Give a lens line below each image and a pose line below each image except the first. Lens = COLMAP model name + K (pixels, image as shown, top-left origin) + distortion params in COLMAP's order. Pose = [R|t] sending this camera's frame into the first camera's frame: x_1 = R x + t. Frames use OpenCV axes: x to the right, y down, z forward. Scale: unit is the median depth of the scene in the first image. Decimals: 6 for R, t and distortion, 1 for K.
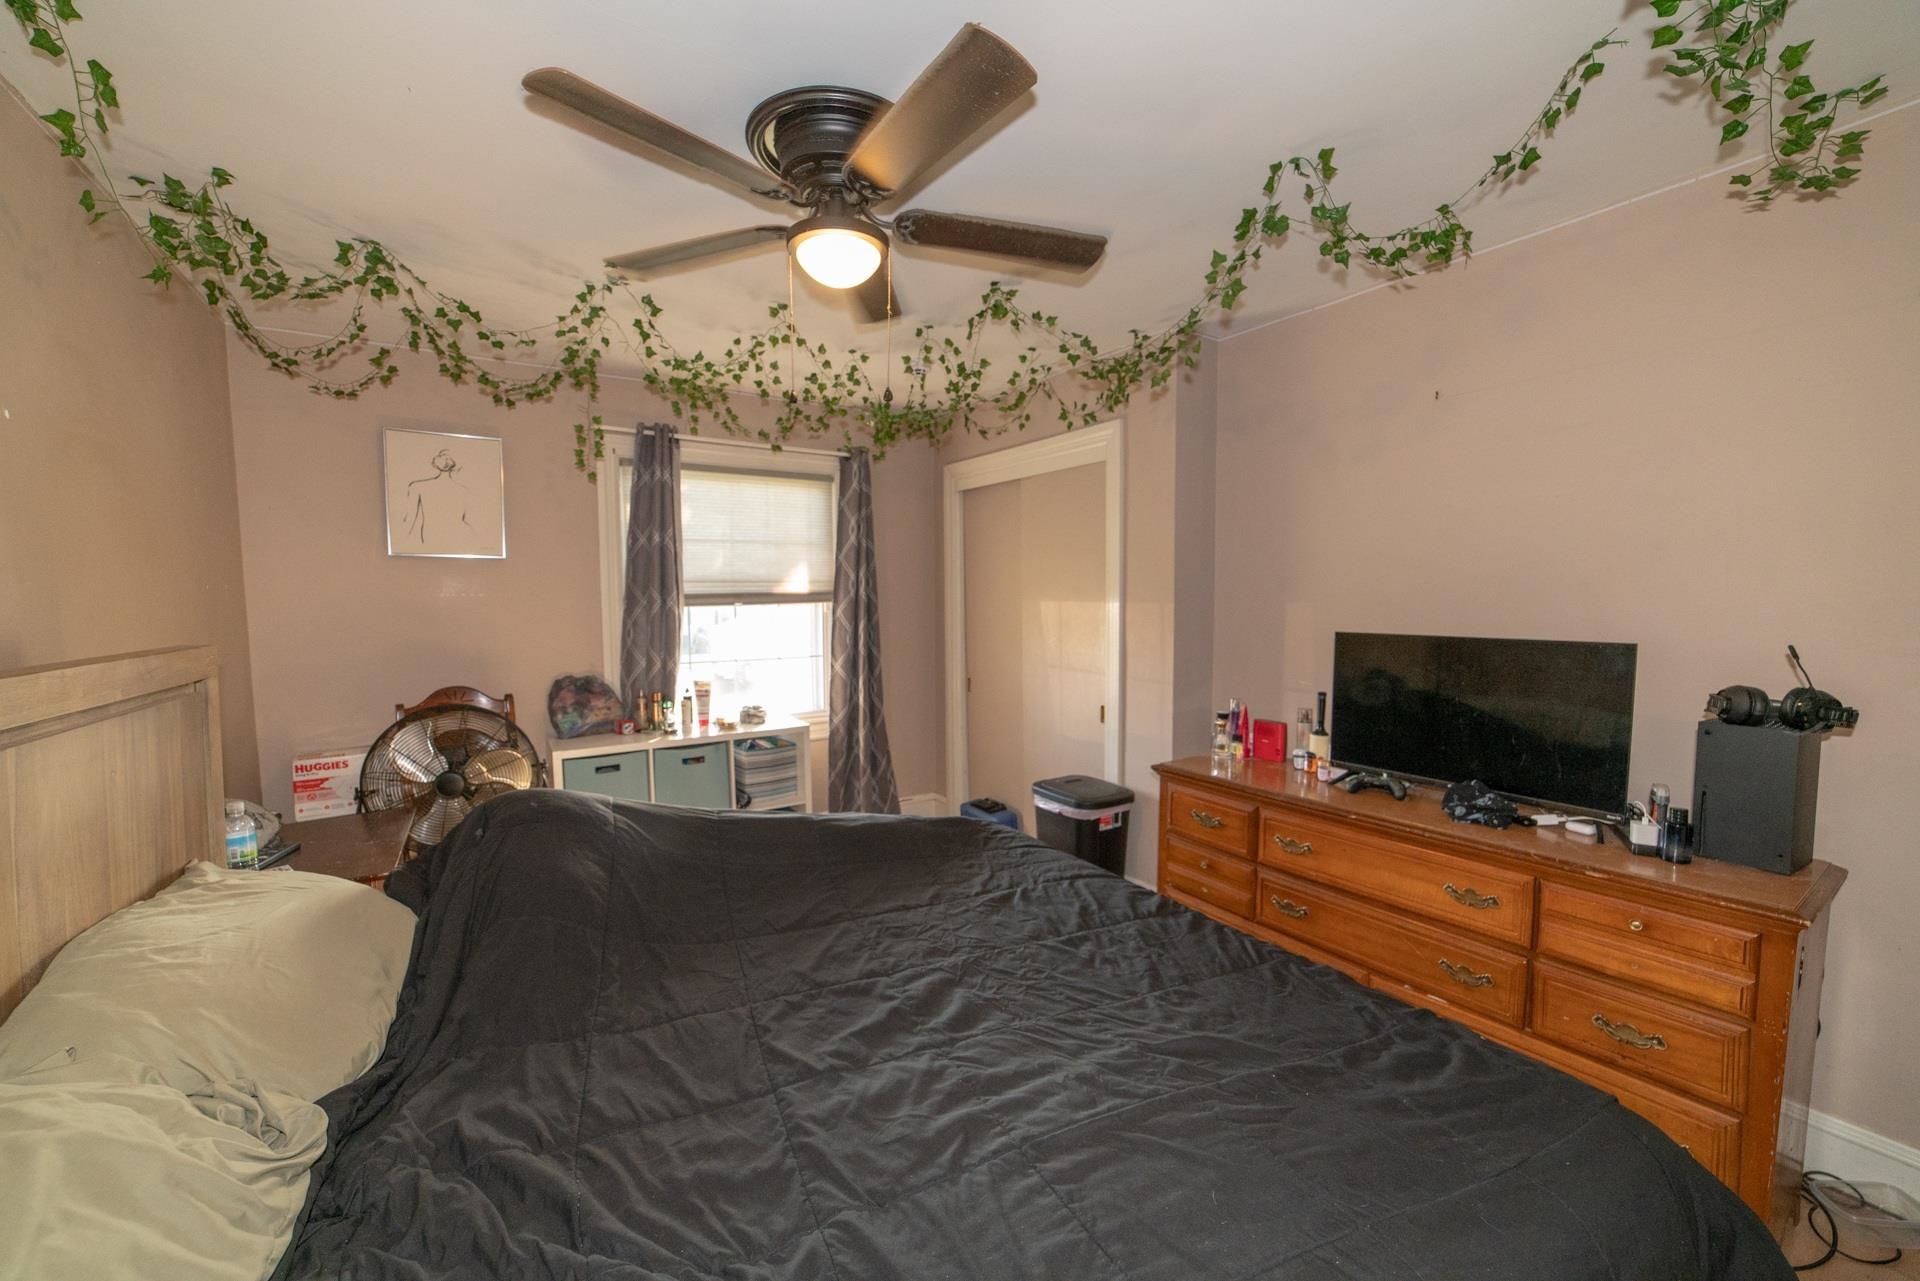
lens RADIAL K [[734.9, 0, 965.3], [0, 734.9, 637.0], [0, 0, 1]] dist [-0.014868, 0.000012]
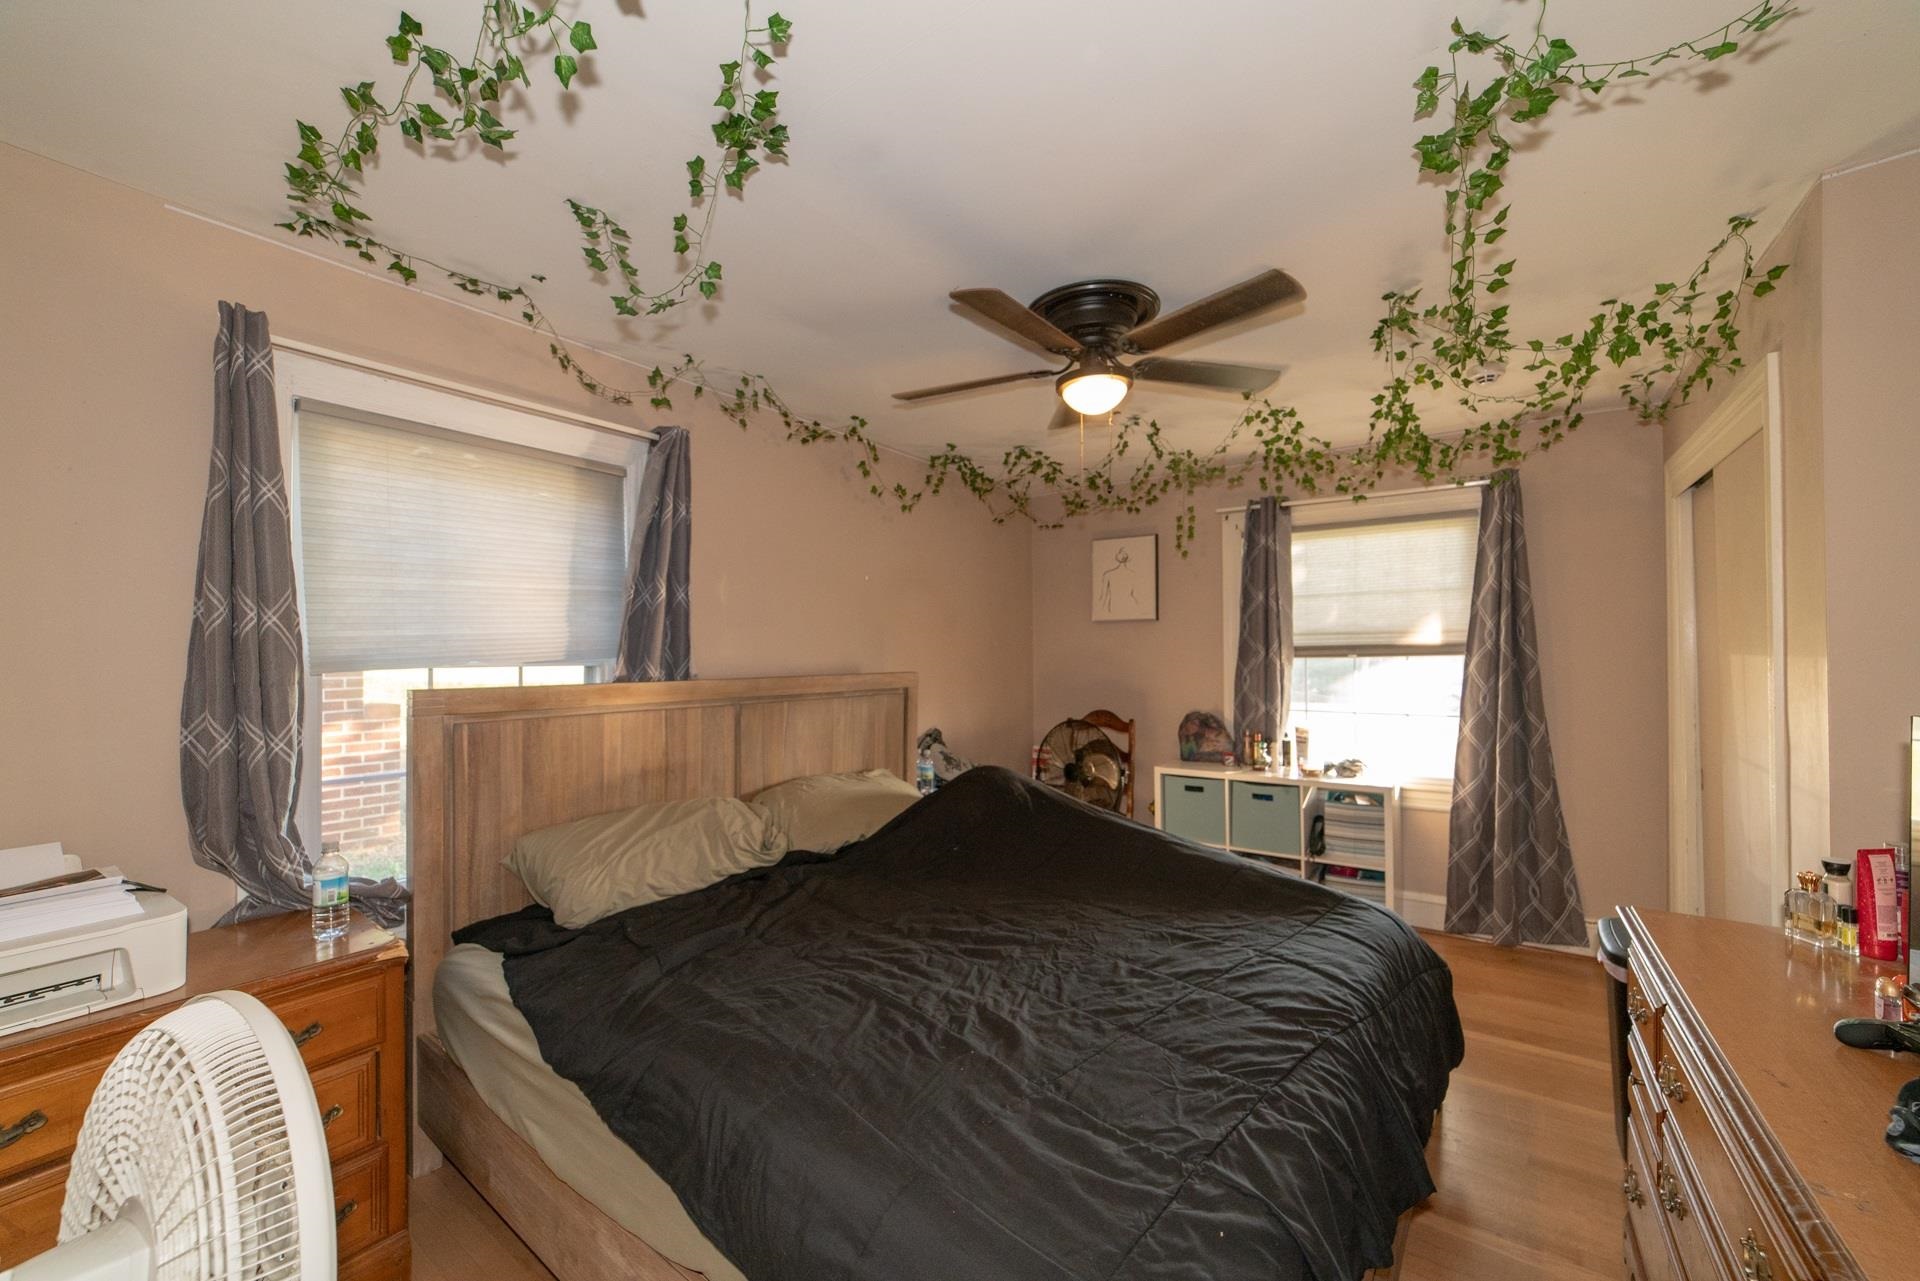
lens RADIAL K [[734.9, 0, 964.6], [0, 734.9, 644.9], [0, 0, 1]] dist [-0.014868, 0.000012]
pose [[0.371385, -0.005610, -0.928462, 0.477130], [-0.050795, 0.998361, -0.026350, -0.007998], [0.927088, 0.056947, 0.370492, 0.160052]]
